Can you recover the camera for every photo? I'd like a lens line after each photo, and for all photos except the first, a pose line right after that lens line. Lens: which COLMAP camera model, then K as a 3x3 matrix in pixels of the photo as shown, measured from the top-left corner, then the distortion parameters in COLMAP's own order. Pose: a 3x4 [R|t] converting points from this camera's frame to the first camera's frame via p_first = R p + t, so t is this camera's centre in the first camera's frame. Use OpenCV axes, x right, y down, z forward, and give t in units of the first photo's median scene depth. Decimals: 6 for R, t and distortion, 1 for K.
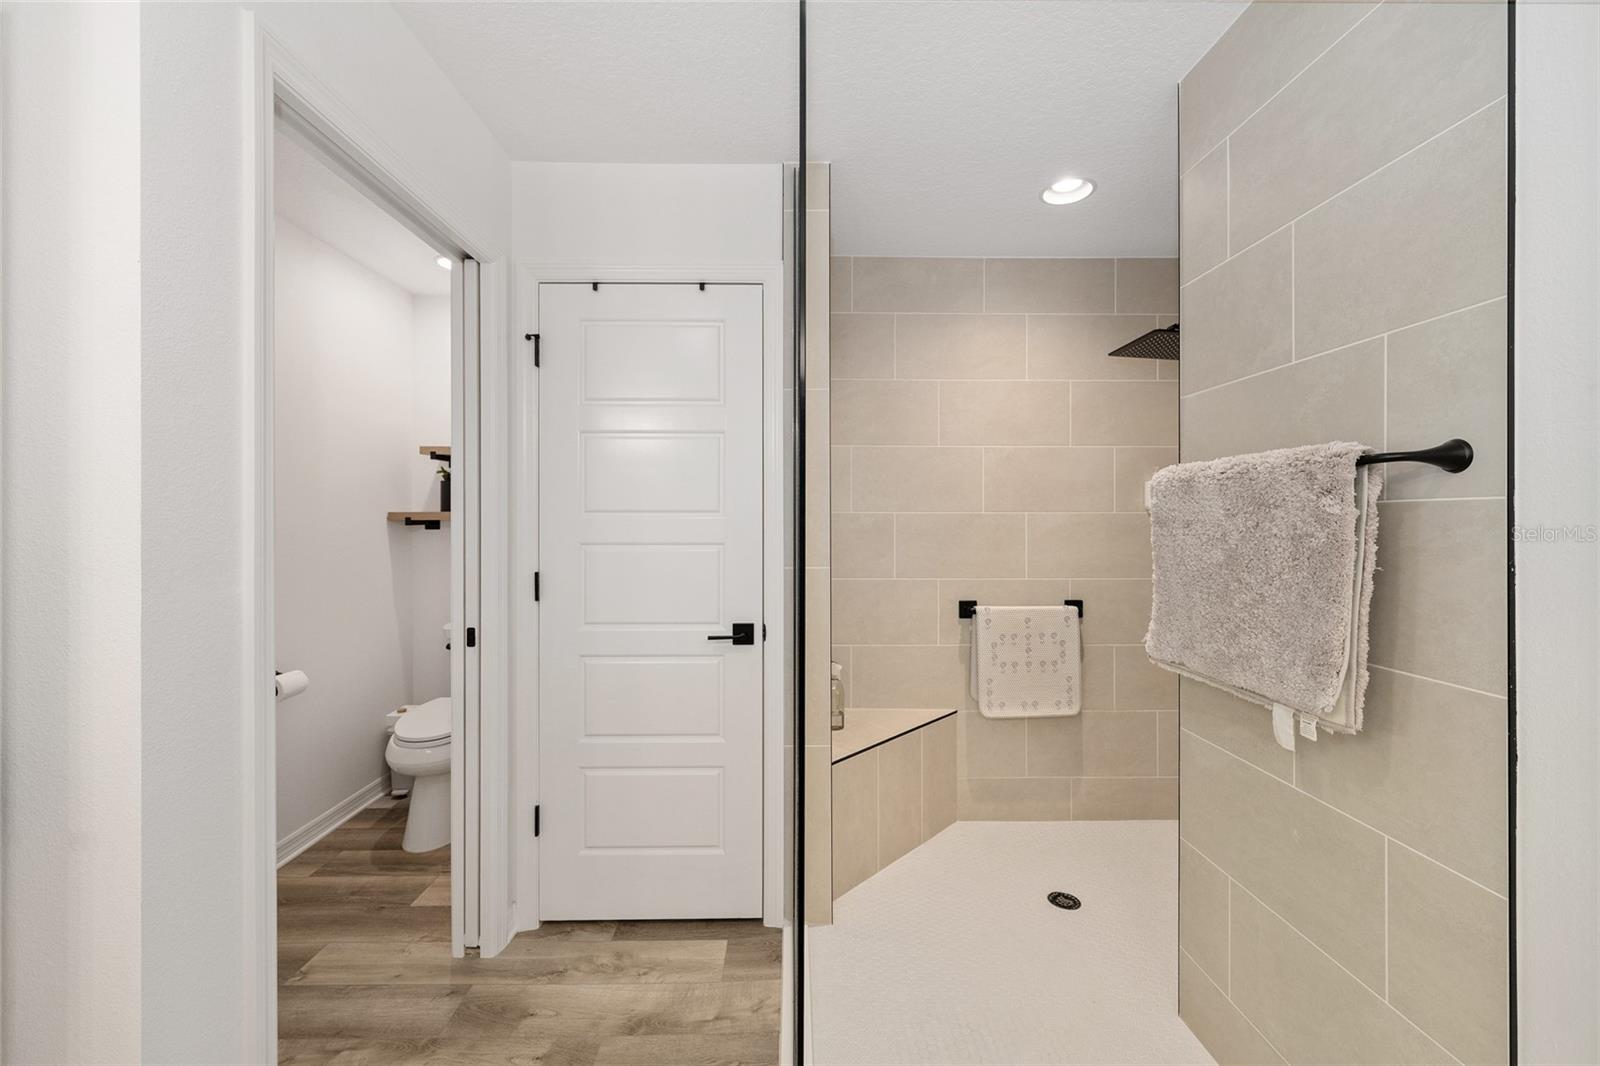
lens RADIAL K [[613.9, 0, 802.7], [0, 613.9, 522.2], [0, 0, 1]] dist [0.000480, 0.000777]
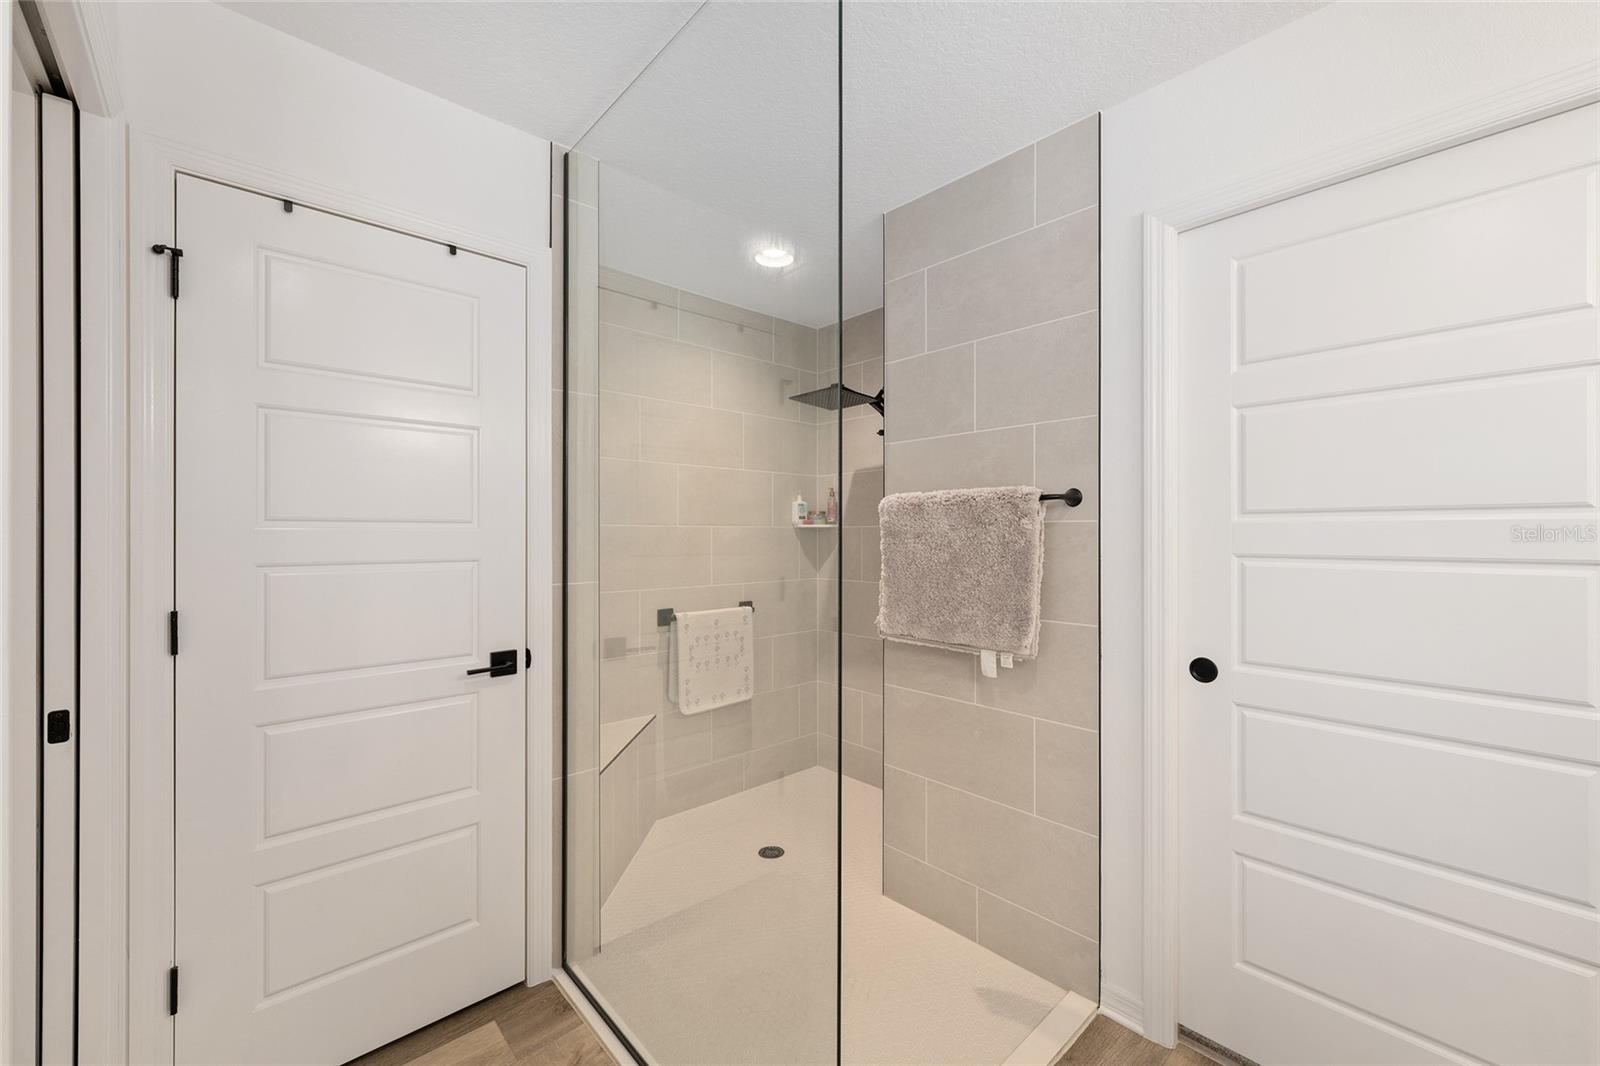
lens RADIAL K [[613.9, 0, 801.3], [0, 613.9, 536.4], [0, 0, 1]] dist [0.000480, 0.000777]
pose [[0.761016, -0.003084, 0.648726, -0.377318], [0.001939, 0.999995, 0.002480, 0.000975], [-0.648731, -0.000629, 0.761018, 0.071363]]
